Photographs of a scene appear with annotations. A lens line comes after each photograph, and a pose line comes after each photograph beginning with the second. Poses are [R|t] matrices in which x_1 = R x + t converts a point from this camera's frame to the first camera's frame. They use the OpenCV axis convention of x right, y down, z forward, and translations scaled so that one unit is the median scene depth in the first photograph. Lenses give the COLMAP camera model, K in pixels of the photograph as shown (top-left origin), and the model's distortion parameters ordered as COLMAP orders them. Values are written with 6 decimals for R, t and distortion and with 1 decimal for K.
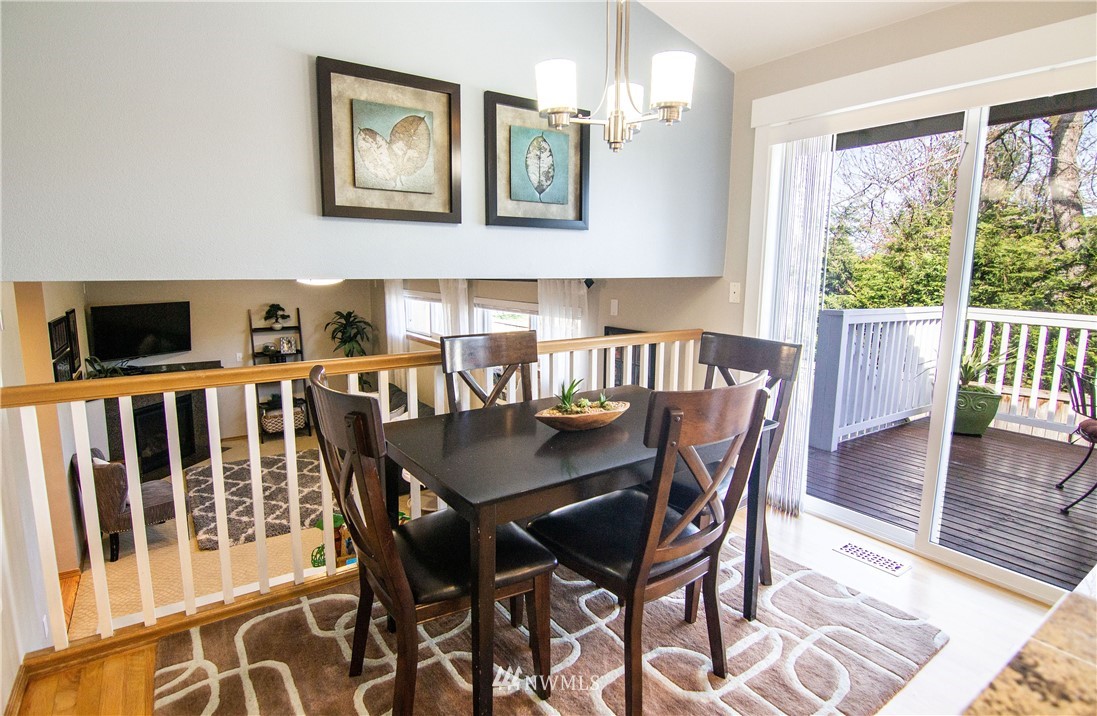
lens RADIAL K [[566.5, 0, 550.6], [0, 566.5, 355.8], [0, 0, 1]] dist [-0.023593, 0.000244]
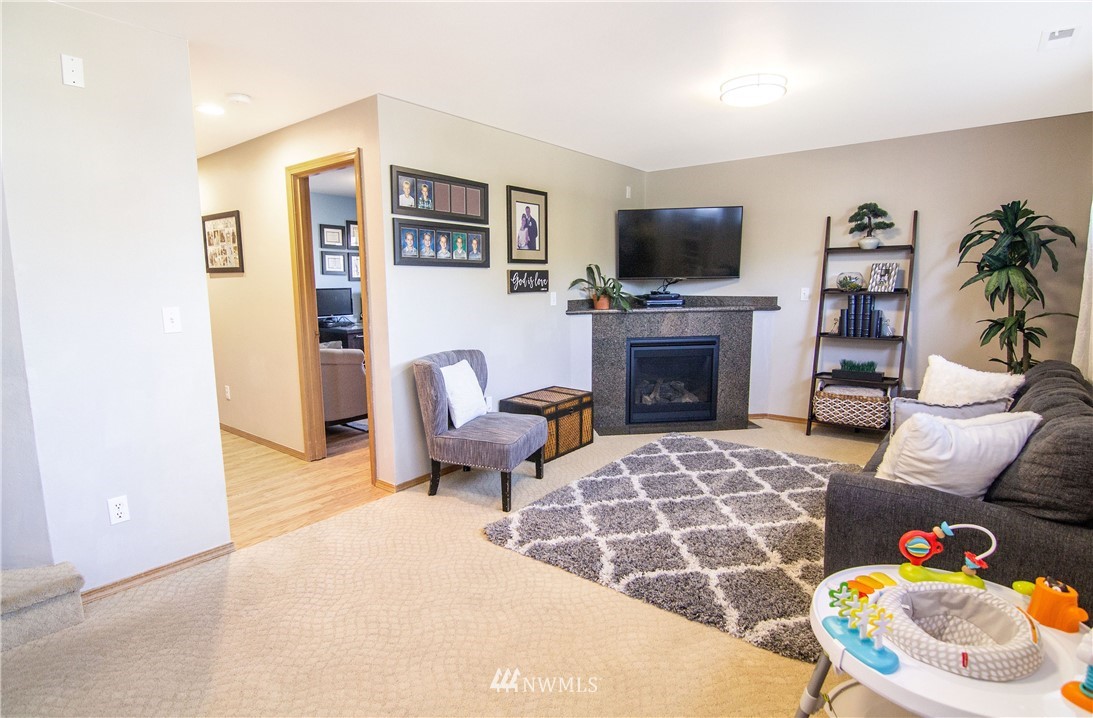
lens RADIAL K [[566.6, 0, 543.2], [0, 566.6, 355.7], [0, 0, 1]] dist [-0.005990, -0.005174]
pose [[0.287985, 0.109952, -0.951302, -0.068255], [-0.136503, 0.987956, 0.072865, 0.211549], [0.947856, 0.108872, 0.299526, 1.744755]]
